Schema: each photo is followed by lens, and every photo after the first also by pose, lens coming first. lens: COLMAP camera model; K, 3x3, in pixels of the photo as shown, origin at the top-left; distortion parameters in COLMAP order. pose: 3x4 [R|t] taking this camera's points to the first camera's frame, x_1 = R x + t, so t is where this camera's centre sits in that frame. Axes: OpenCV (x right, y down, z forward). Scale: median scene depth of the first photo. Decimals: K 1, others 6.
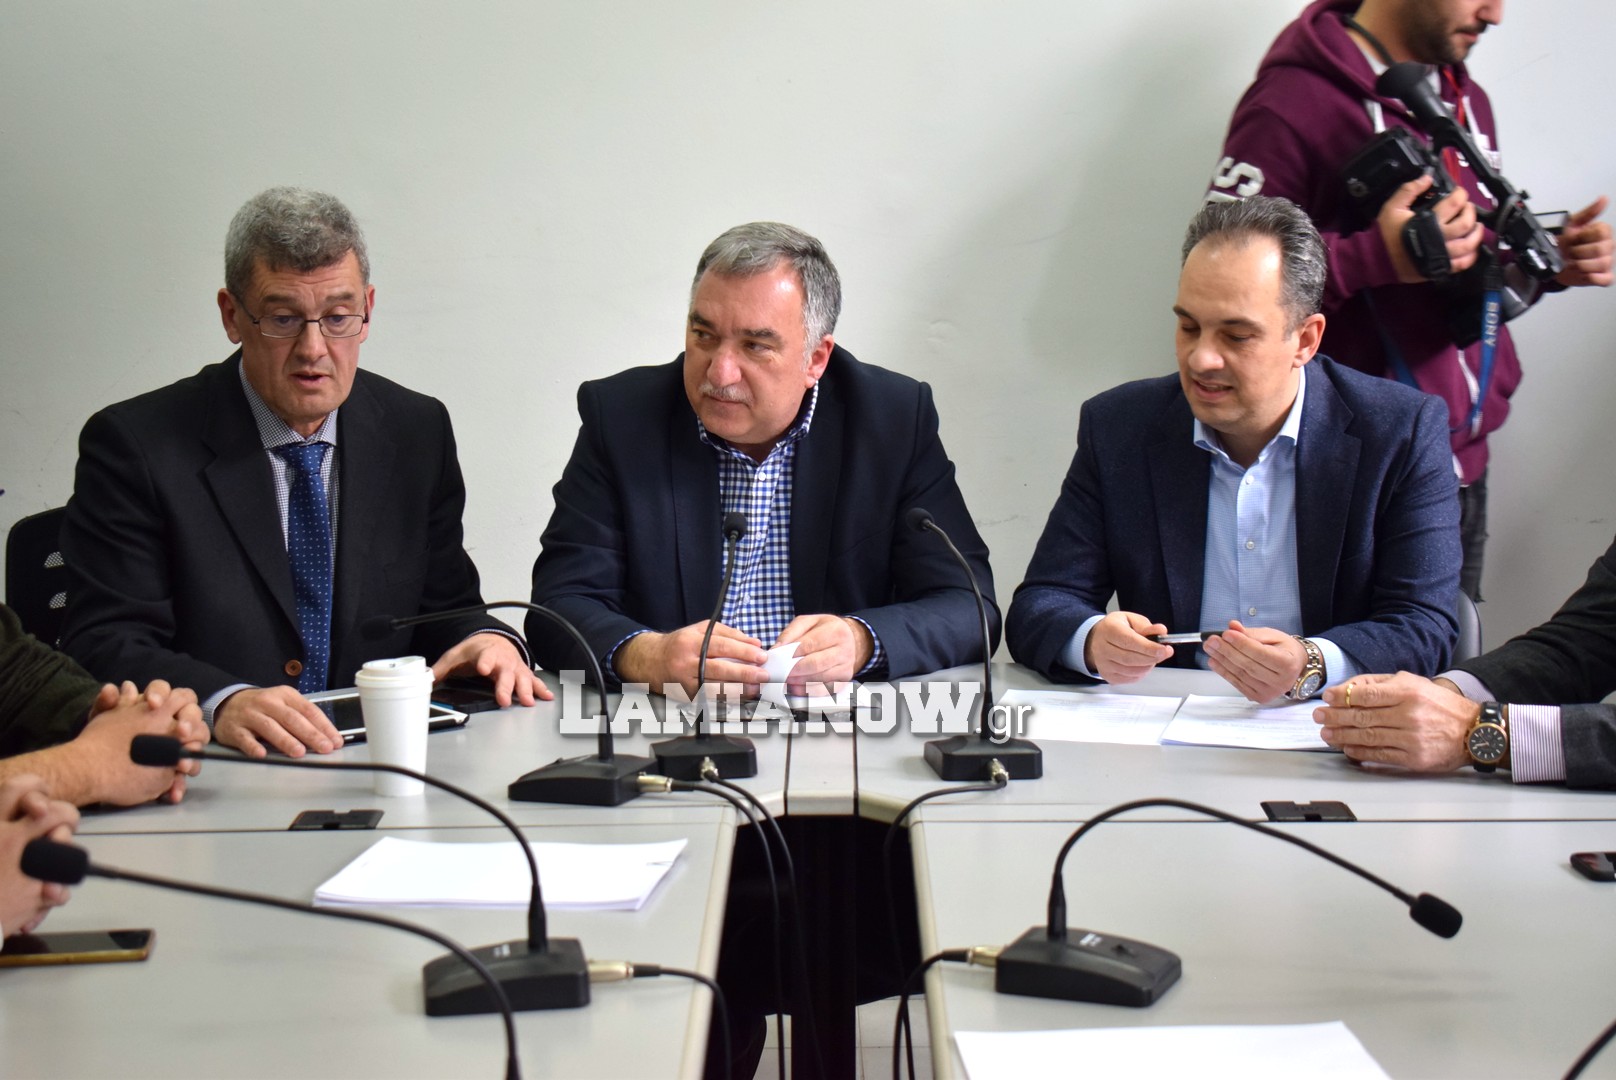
lens RADIAL K [[3183.2, 0, 810.3], [0, 3183.2, 543.1], [0, 0, 1]] dist [0.143121, 0.000000]
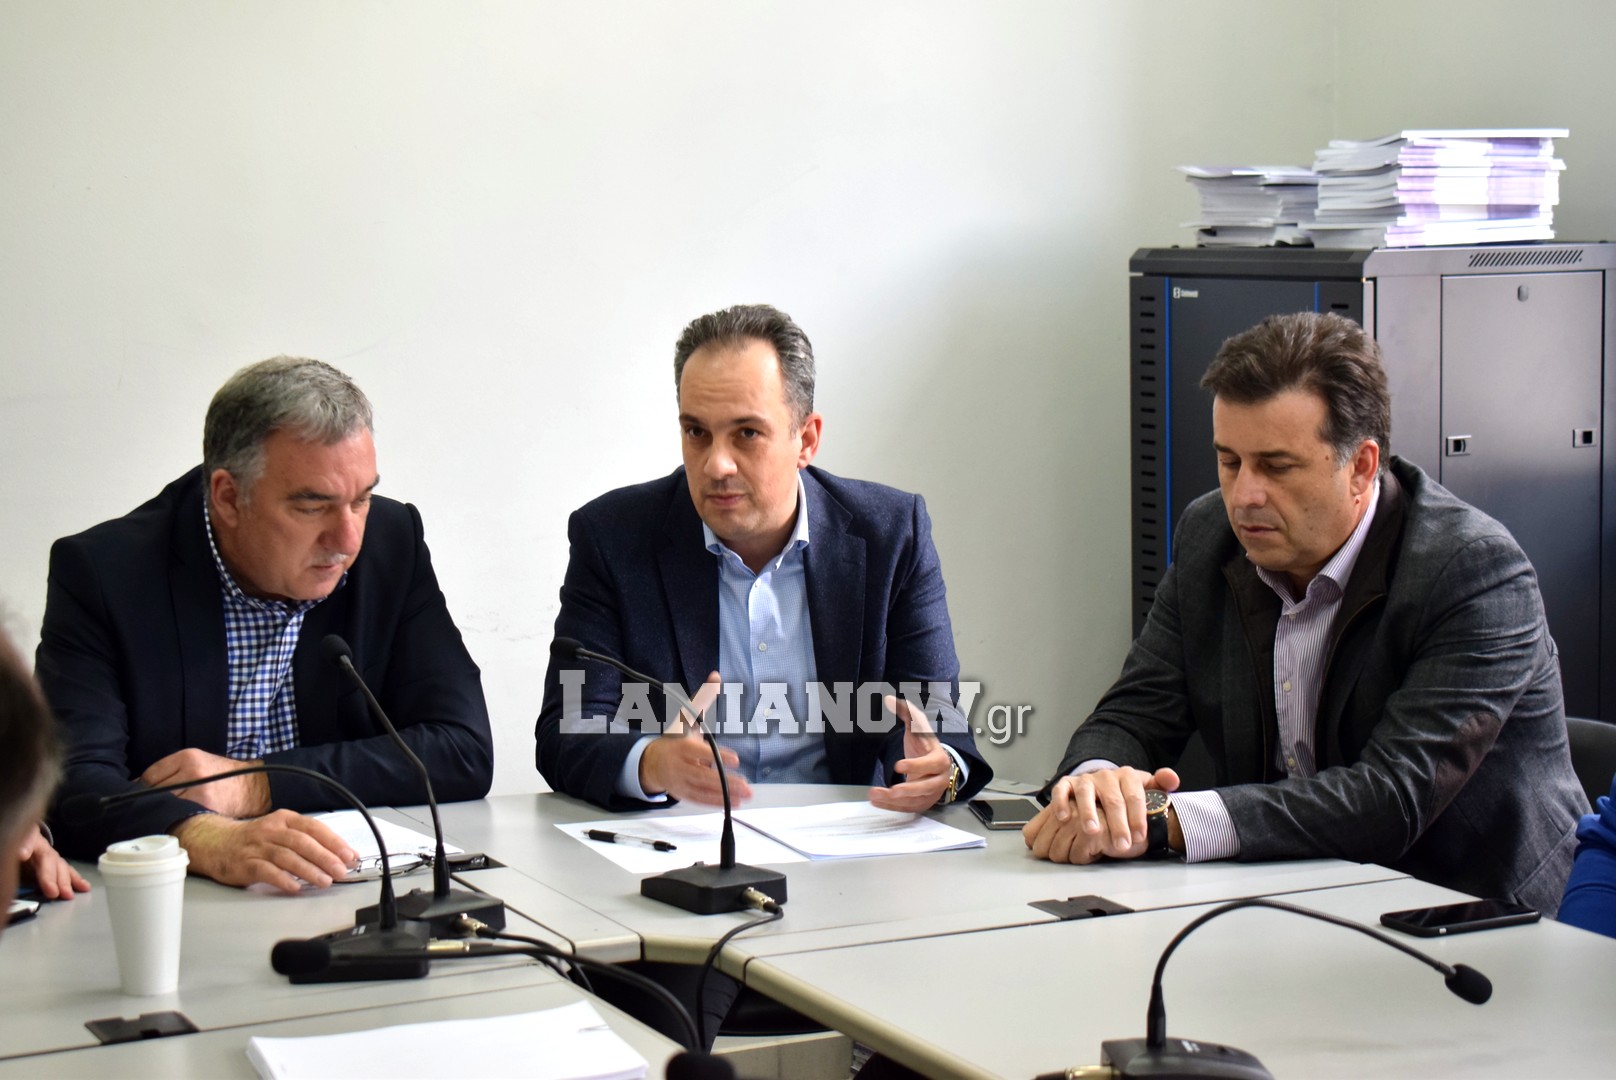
lens RADIAL K [[3433.5, 0, 805.9], [0, 3433.5, 550.6], [0, 0, 1]] dist [0.099902, 0.000000]
pose [[0.894761, -0.048569, 0.443895, -0.380298], [0.063151, 0.997840, -0.018113, -0.013007], [-0.442057, 0.044239, 0.895896, 0.072571]]
